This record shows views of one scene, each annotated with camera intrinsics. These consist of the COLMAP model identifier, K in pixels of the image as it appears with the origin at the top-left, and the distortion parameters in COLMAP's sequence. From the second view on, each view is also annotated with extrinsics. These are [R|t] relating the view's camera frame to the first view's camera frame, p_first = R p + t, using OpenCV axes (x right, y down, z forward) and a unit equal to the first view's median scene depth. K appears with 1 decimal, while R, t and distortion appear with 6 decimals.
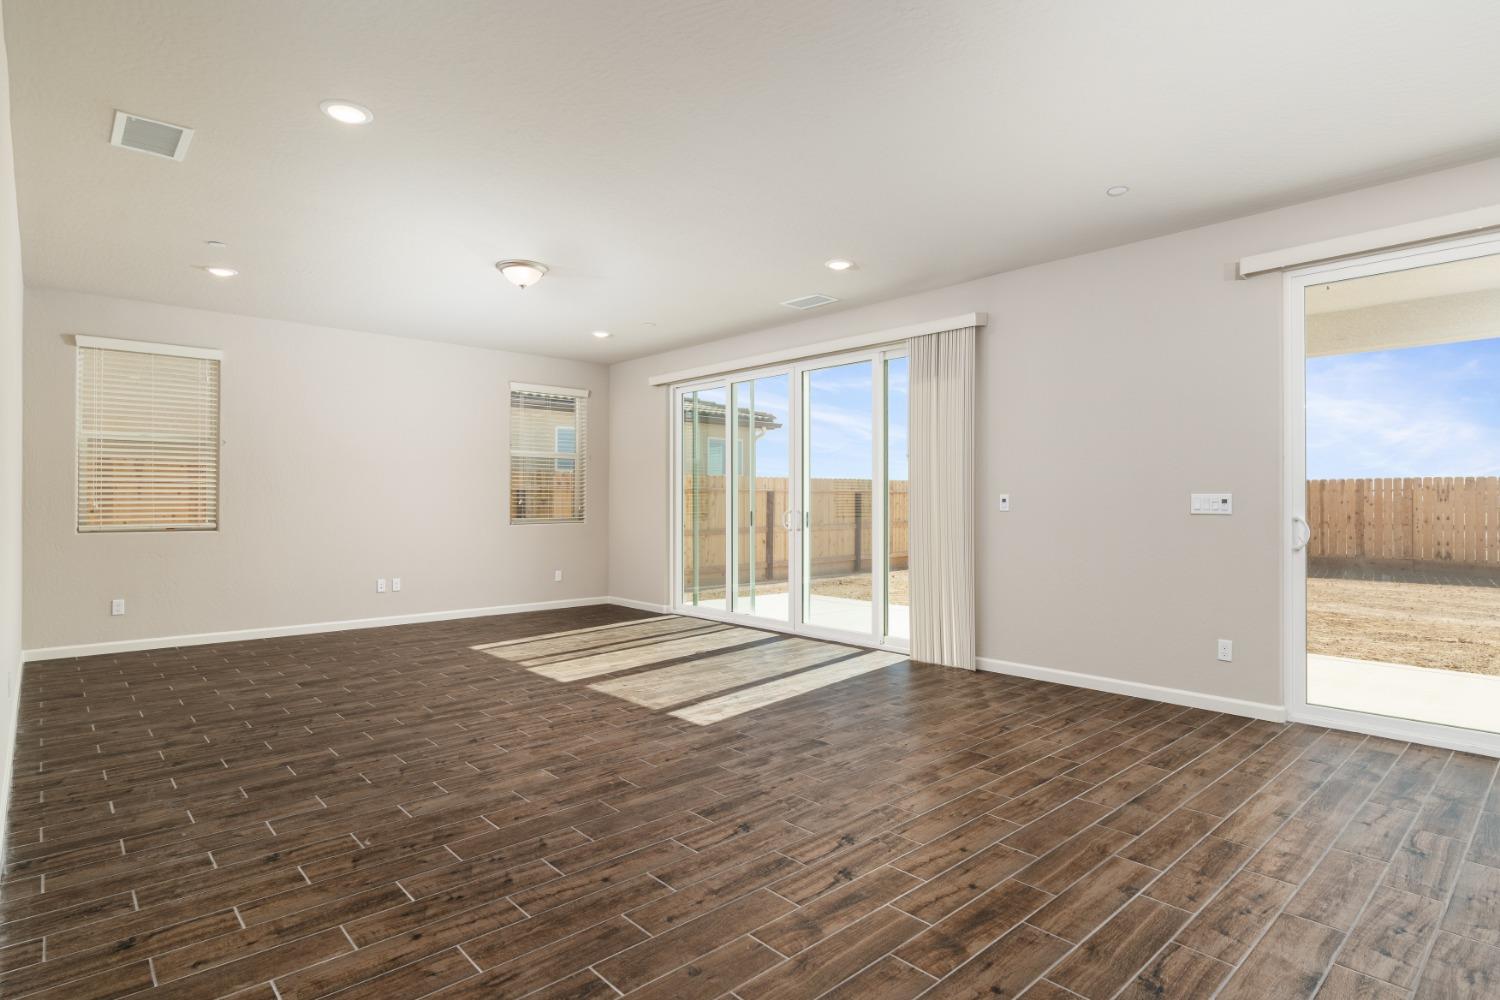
lens RADIAL K [[781.6, 0, 745.1], [0, 781.6, 501.4], [0, 0, 1]] dist [-0.007247, 0.003367]
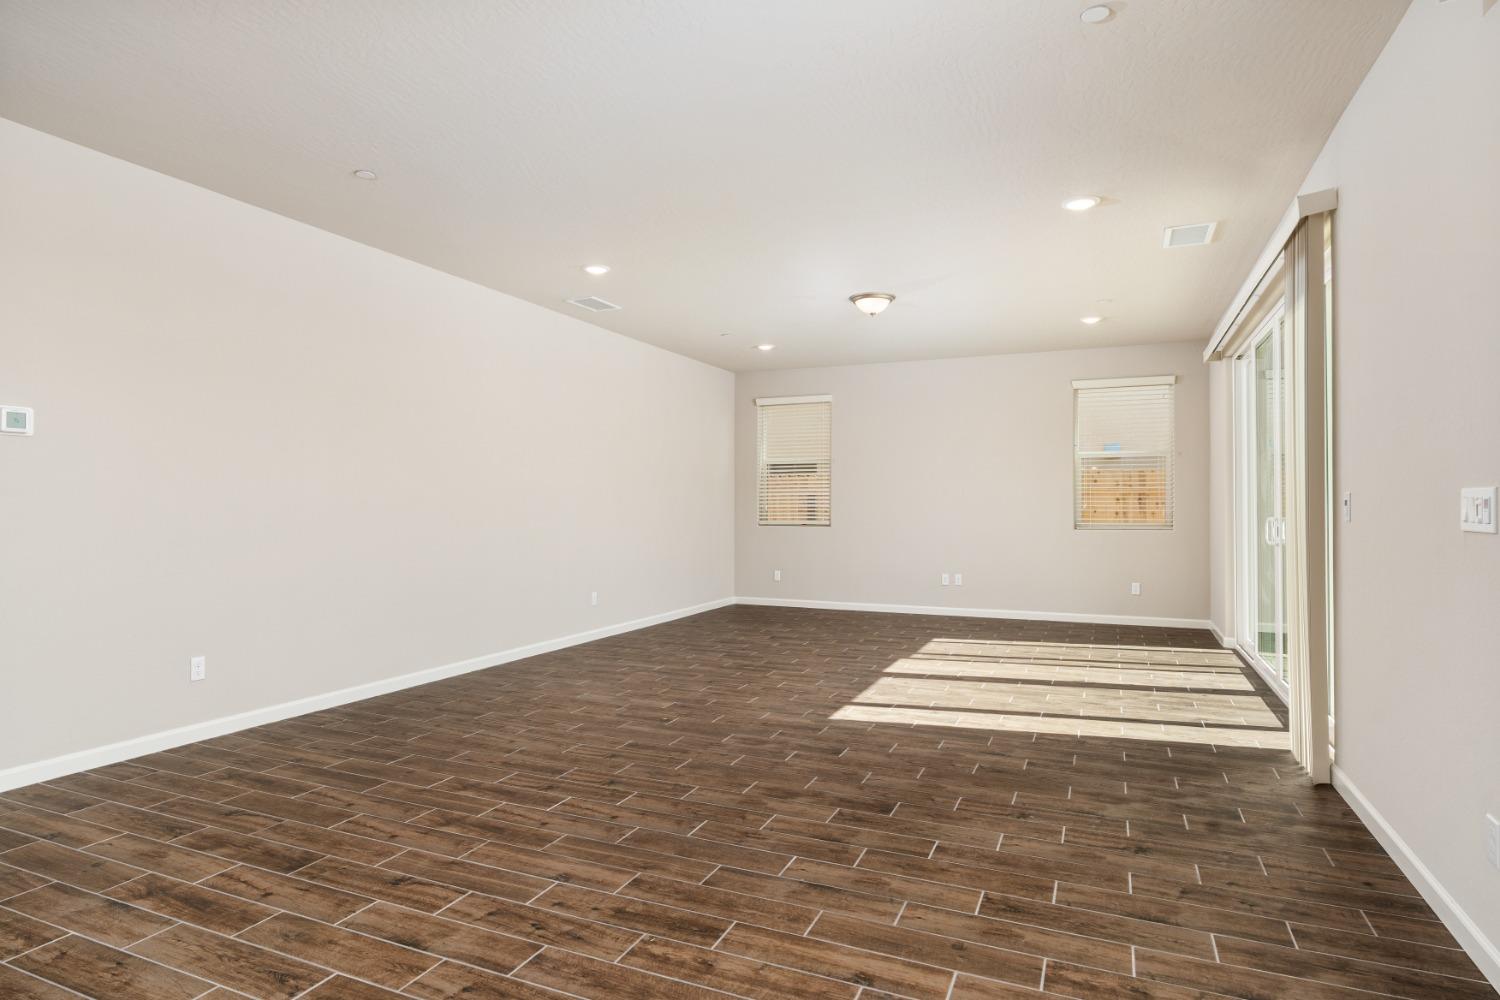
lens RADIAL K [[822.5, 0, 748.9], [0, 822.5, 502.9], [0, 0, 1]] dist [-0.005941, 0.004054]
pose [[0.404487, -0.002412, -0.914541, 1.206223], [-0.001231, 0.999994, -0.003182, 0.001744], [0.914543, 0.002413, 0.404482, 0.591136]]
